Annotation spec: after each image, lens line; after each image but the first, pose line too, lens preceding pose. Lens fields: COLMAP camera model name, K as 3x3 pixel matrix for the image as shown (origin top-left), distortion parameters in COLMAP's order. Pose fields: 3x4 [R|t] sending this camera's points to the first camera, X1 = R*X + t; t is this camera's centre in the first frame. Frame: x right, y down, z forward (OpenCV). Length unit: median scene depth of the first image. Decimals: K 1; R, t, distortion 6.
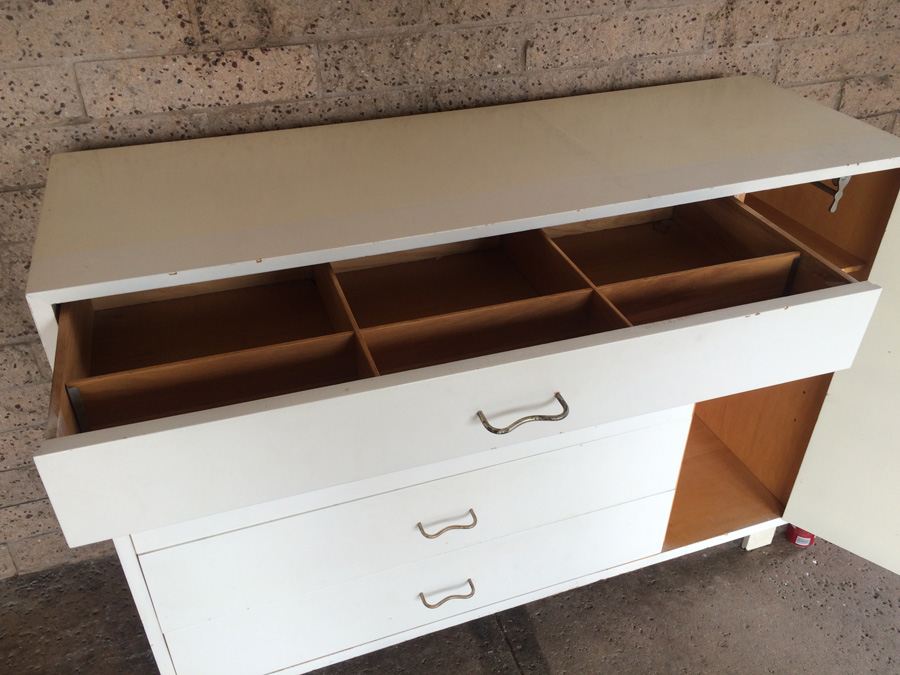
lens RADIAL K [[771.6, 0, 452.9], [0, 771.6, 330.0], [0, 0, 1]] dist [0.078500, -0.109505]
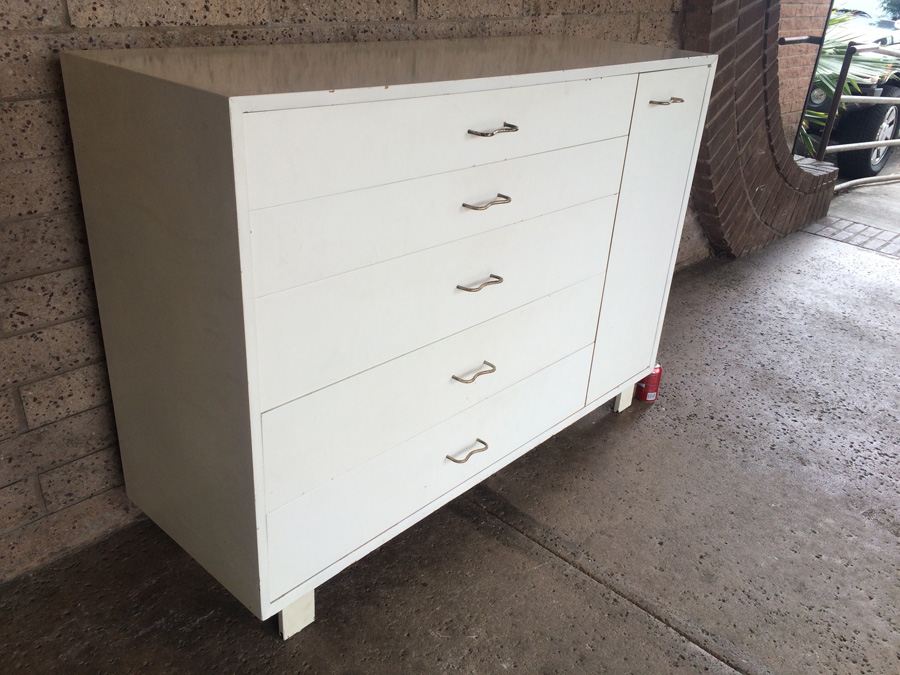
lens RADIAL K [[771.6, 0, 455.0], [0, 771.6, 333.6], [0, 0, 1]] dist [0.078500, -0.109505]
pose [[0.880757, -0.156872, 0.446832, -0.468329], [0.214865, 0.973208, -0.081853, 0.249272], [-0.422019, 0.168101, 0.890866, -0.011382]]
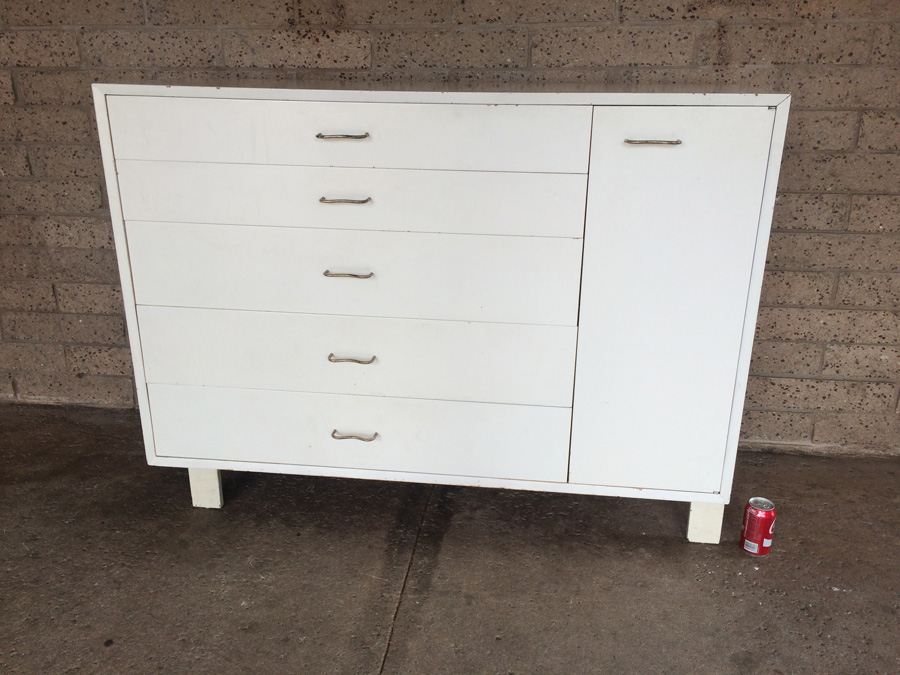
lens RADIAL K [[771.6, 0, 450.7], [0, 771.6, 335.0], [0, 0, 1]] dist [0.078500, -0.109505]
pose [[0.896936, 0.155266, -0.414002, 0.574680], [-0.253597, 0.947653, -0.194015, 0.367534], [0.362207, 0.279009, 0.889359, -0.061752]]
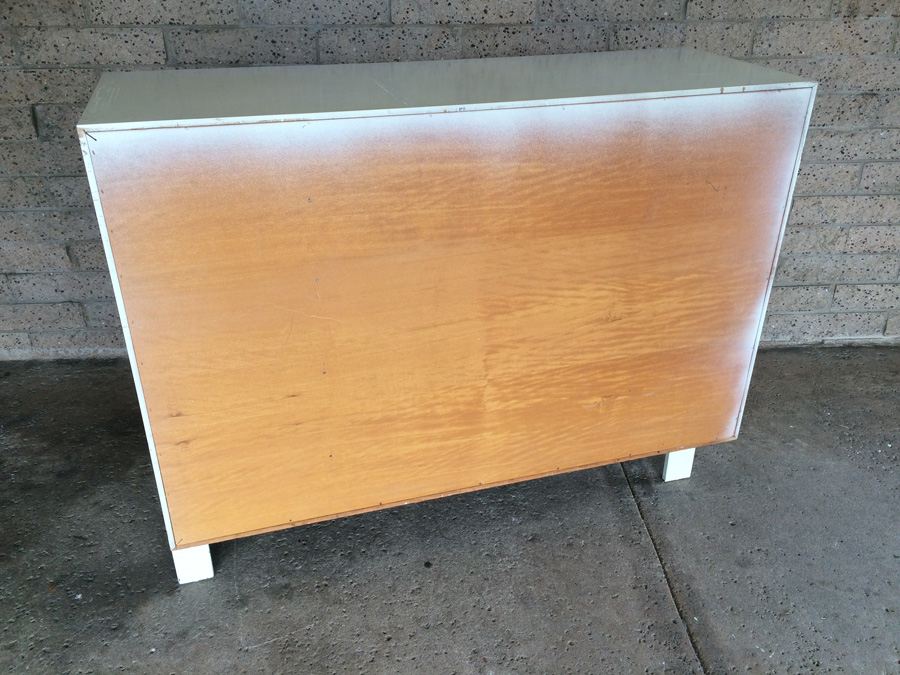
lens RADIAL K [[771.6, 0, 450.2], [0, 771.6, 336.7], [0, 0, 1]] dist [0.078500, -0.109505]
pose [[0.959686, 0.137567, -0.245110, 0.110980], [-0.162426, 0.983124, -0.084177, 0.411059], [0.229393, 0.120596, 0.965834, -0.377436]]
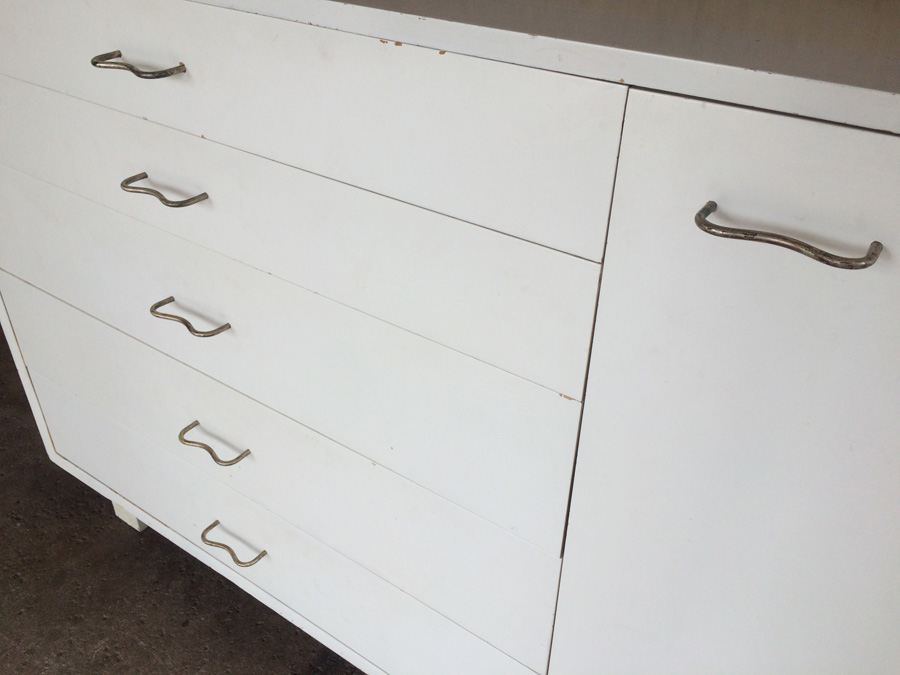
lens RADIAL K [[771.6, 0, 453.6], [0, 771.6, 337.0], [0, 0, 1]] dist [0.078500, -0.109505]
pose [[0.589719, 0.453557, -0.668220, 0.510912], [-0.471155, 0.865223, 0.171469, -0.063637], [0.655930, 0.213716, 0.723934, 0.518410]]
